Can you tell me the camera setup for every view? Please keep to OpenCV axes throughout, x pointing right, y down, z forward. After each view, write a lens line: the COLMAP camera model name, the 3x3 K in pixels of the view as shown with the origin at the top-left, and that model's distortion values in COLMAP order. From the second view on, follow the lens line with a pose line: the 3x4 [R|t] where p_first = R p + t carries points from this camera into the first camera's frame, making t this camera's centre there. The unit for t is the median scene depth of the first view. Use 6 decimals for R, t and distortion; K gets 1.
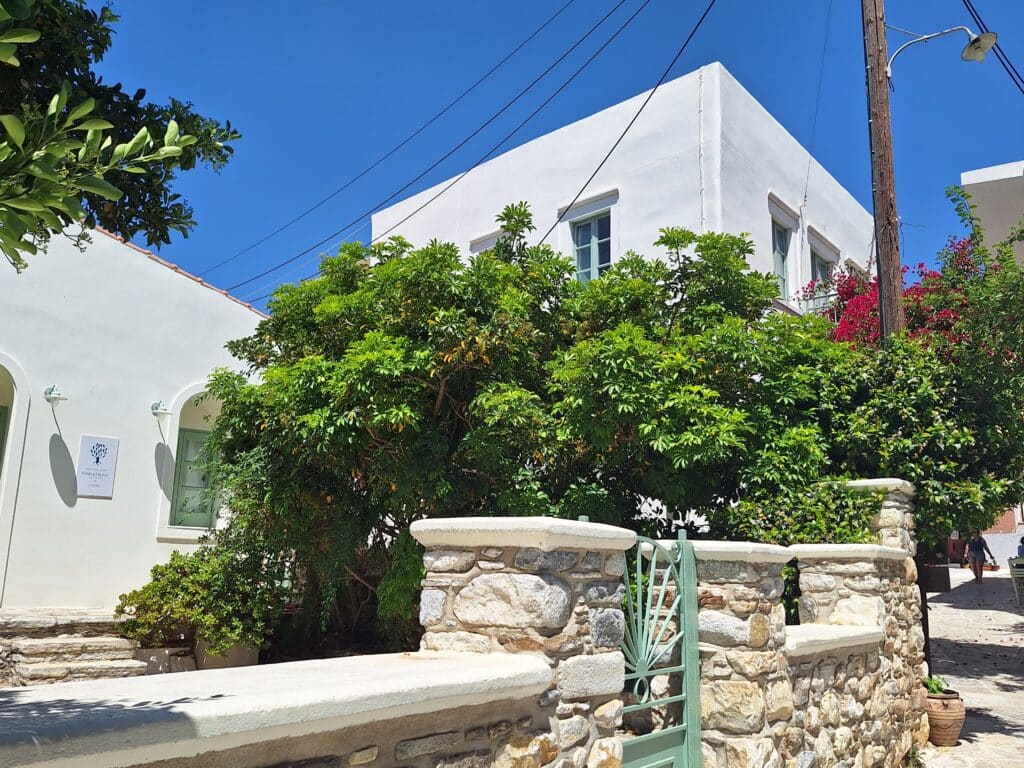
lens RADIAL K [[884.4, 0, 553.6], [0, 884.4, 378.5], [0, 0, 1]] dist [0.096338, -0.124548]
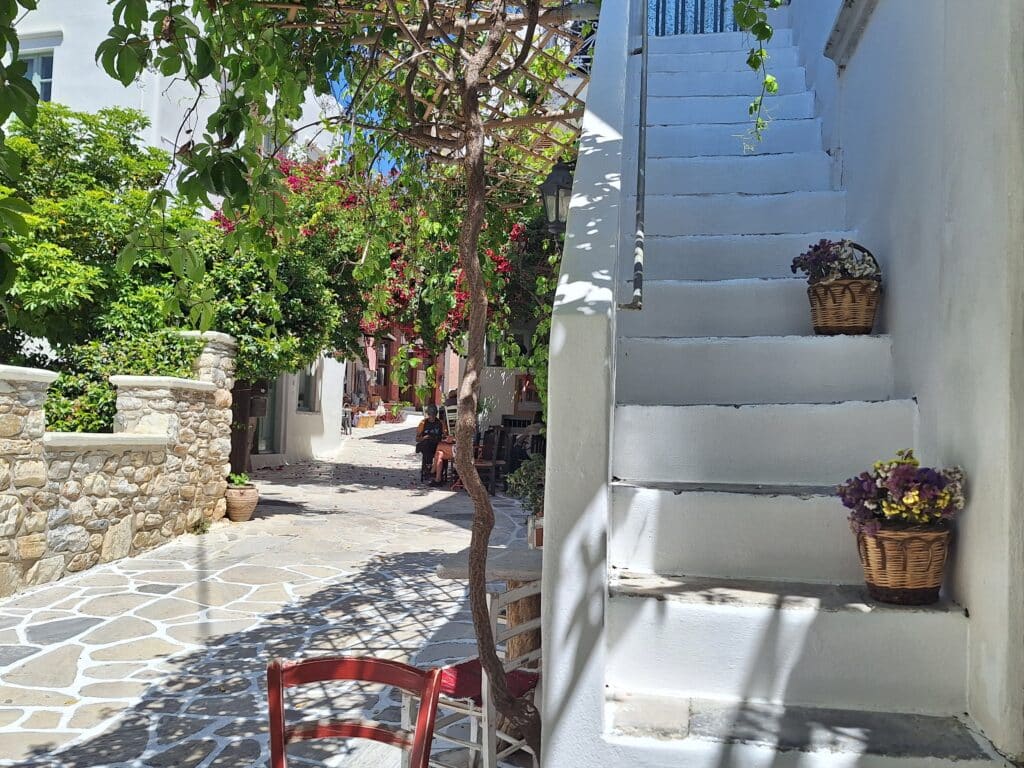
lens RADIAL K [[872.2, 0, 512.0], [0, 872.2, 384.0], [0, 0, 1]] dist [0.079631, -0.095880]
pose [[0.891015, 0.044619, 0.451776, 0.186824], [-0.121211, 0.982413, 0.142031, -0.052494], [-0.437493, -0.181312, 0.880753, -0.370965]]
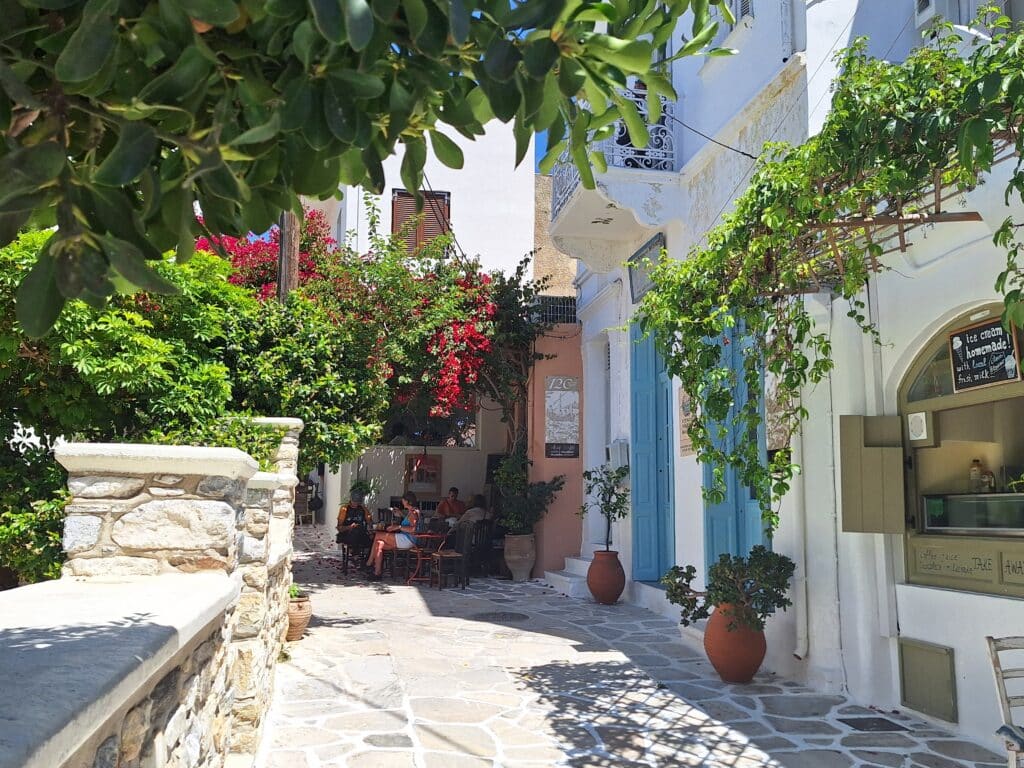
lens RADIAL K [[872.2, 0, 512.0], [0, 872.2, 384.0], [0, 0, 1]] dist [0.079631, -0.095880]
pose [[0.705246, 0.096798, 0.702323, -0.221061], [-0.155235, 0.987680, 0.019753, 0.002002], [-0.691758, -0.122956, 0.711584, 0.005340]]
